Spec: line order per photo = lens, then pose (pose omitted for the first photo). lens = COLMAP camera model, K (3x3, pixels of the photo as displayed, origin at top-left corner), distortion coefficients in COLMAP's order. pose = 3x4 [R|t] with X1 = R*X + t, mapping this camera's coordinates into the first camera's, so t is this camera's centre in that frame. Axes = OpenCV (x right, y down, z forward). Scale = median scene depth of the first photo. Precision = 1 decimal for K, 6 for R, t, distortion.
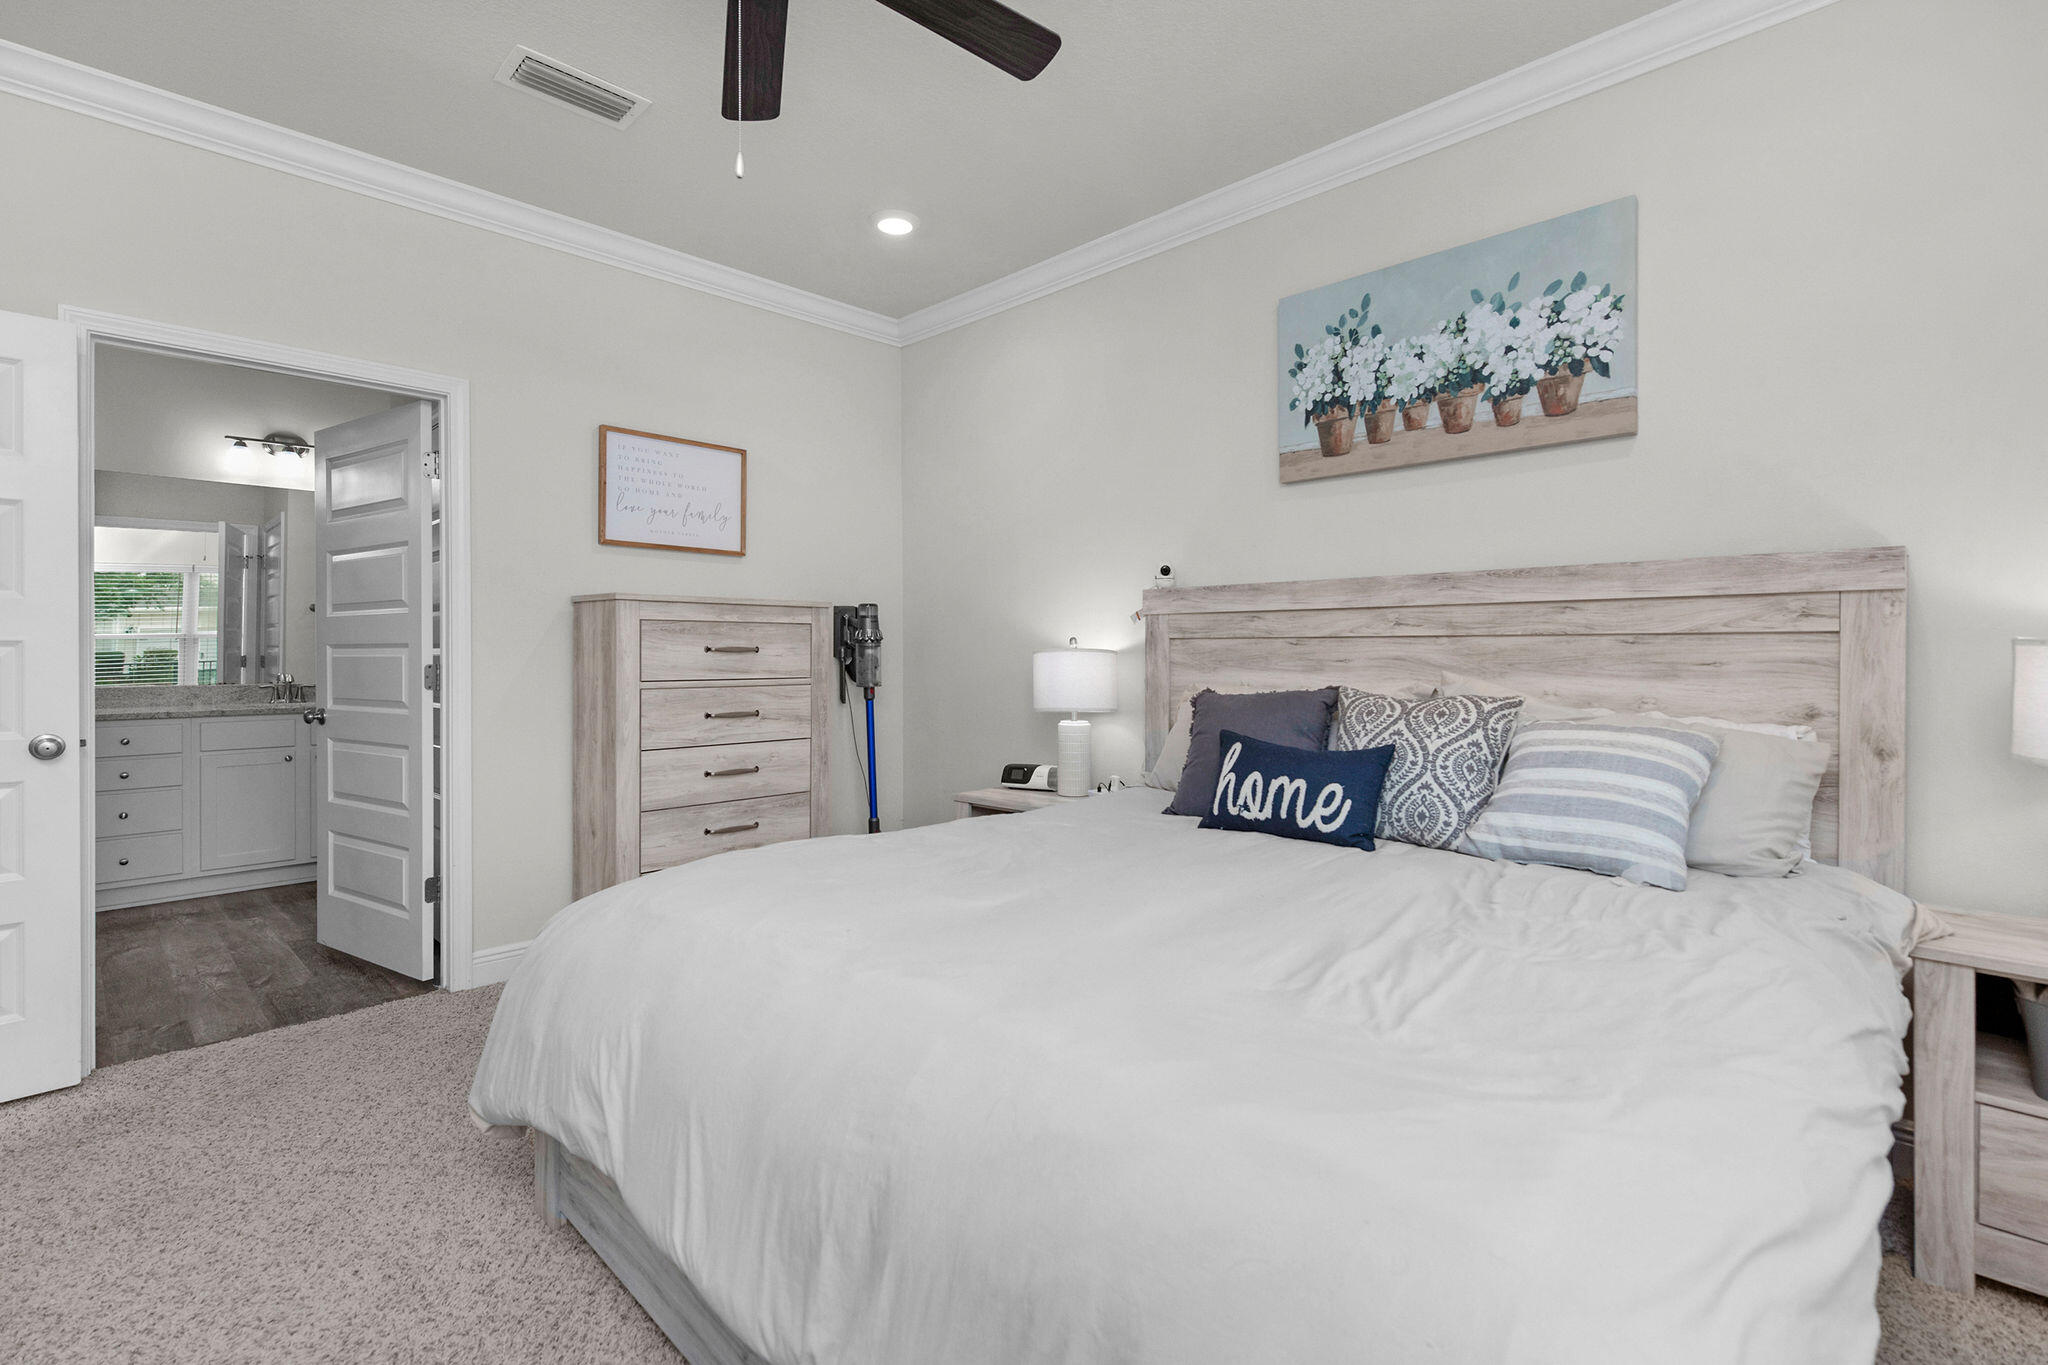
lens RADIAL K [[927.1, 0, 1022.7], [0, 927.1, 654.9], [0, 0, 1]] dist [0.001640, 0.000221]
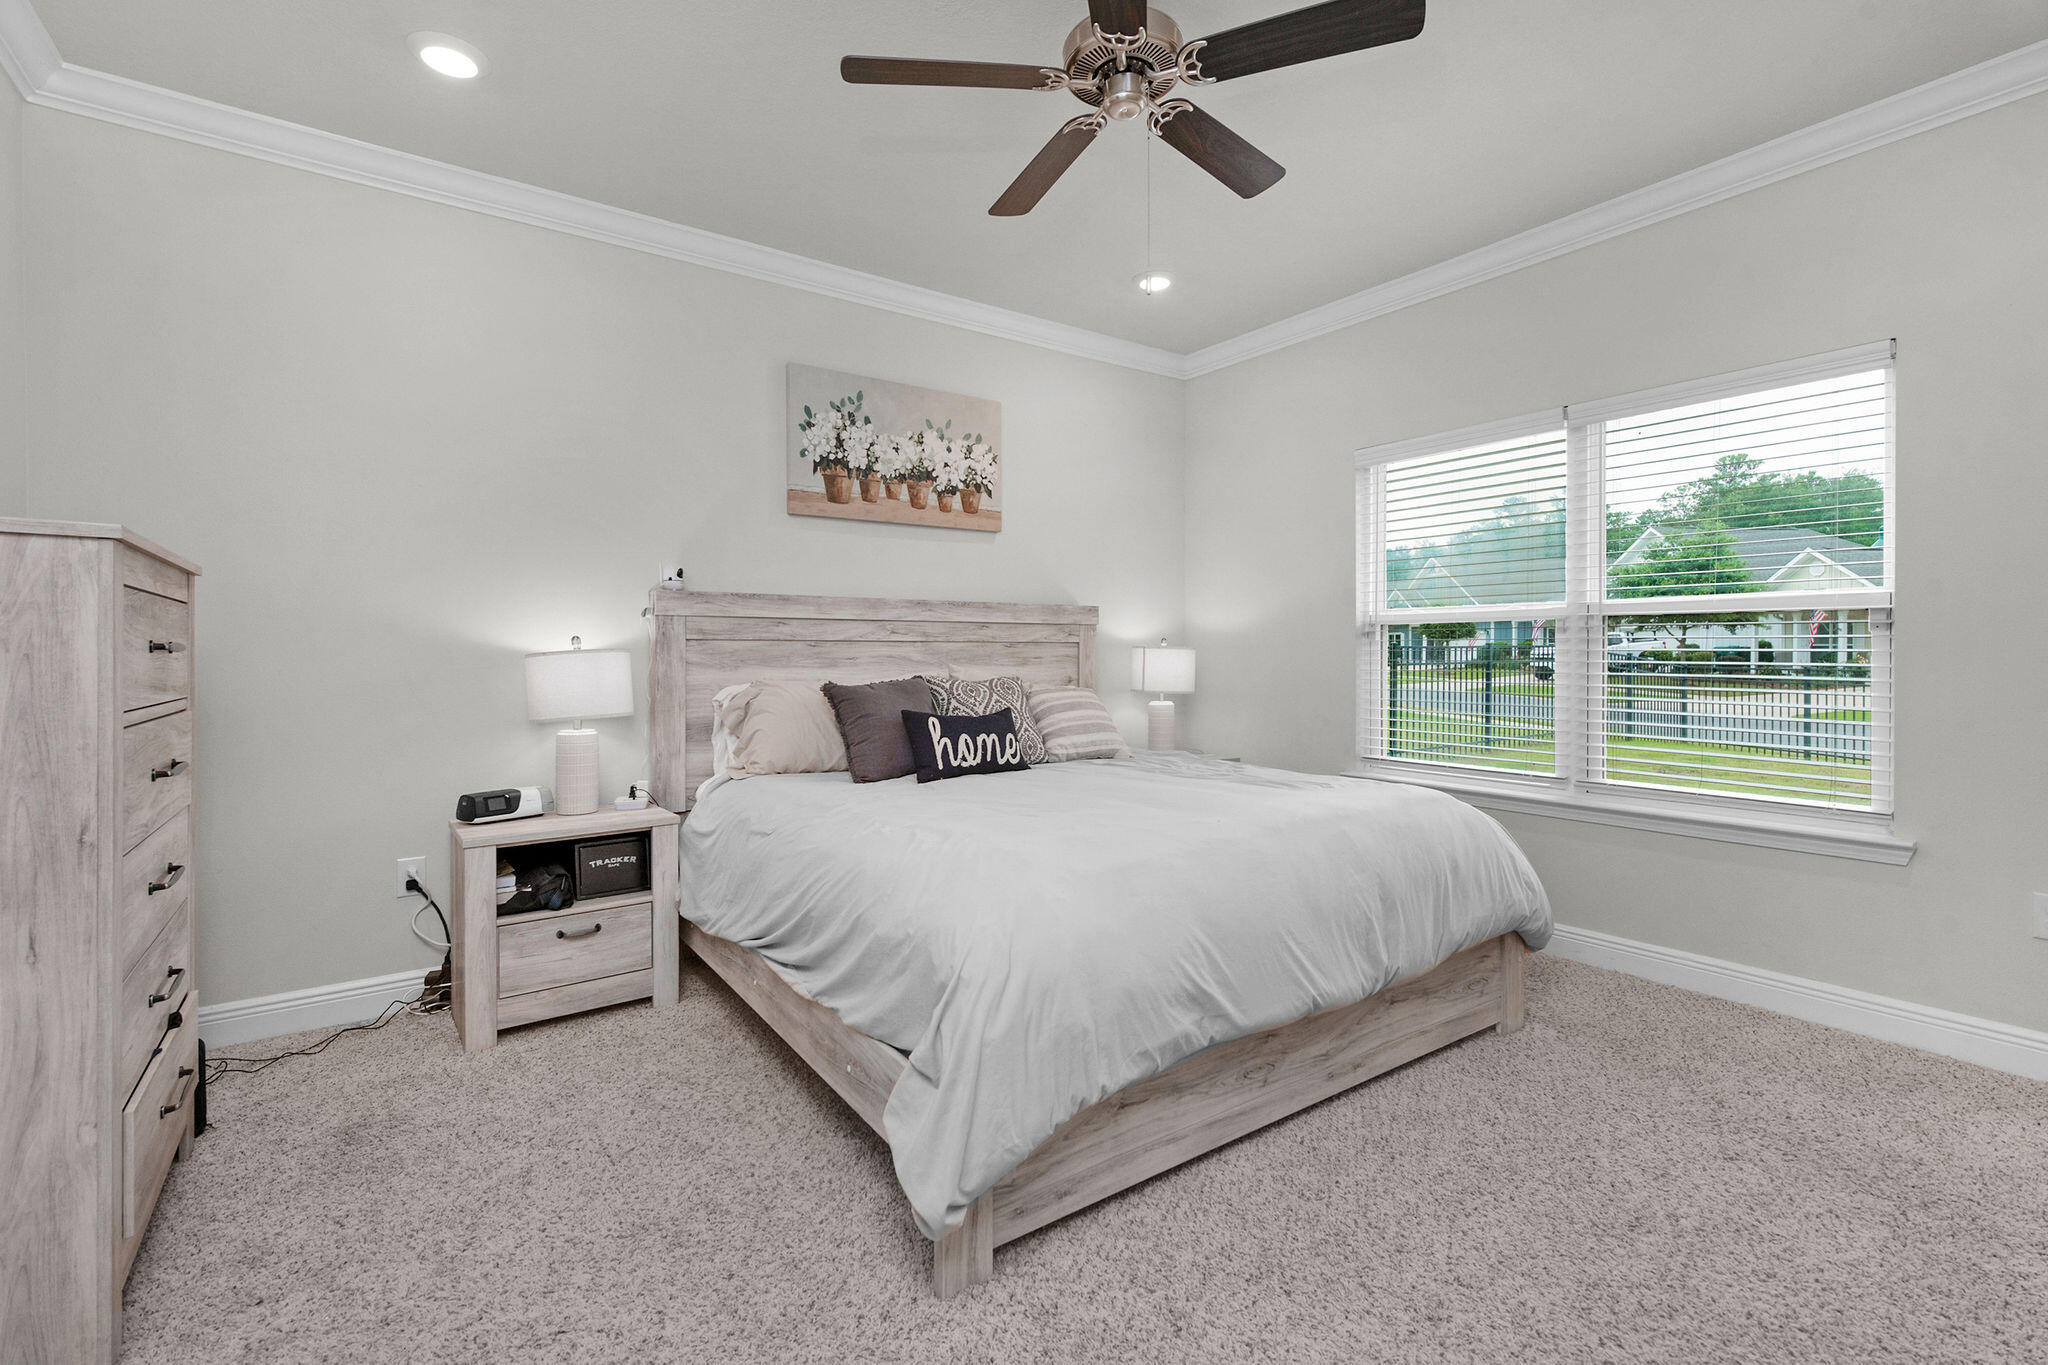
lens RADIAL K [[927.1, 0, 1022.7], [0, 927.1, 654.9], [0, 0, 1]] dist [0.001640, 0.000221]
pose [[0.173591, -0.002268, 0.984815, -1.020538], [0.005738, 0.999983, 0.001292, 0.000669], [-0.984801, 0.005426, 0.173601, 0.575759]]
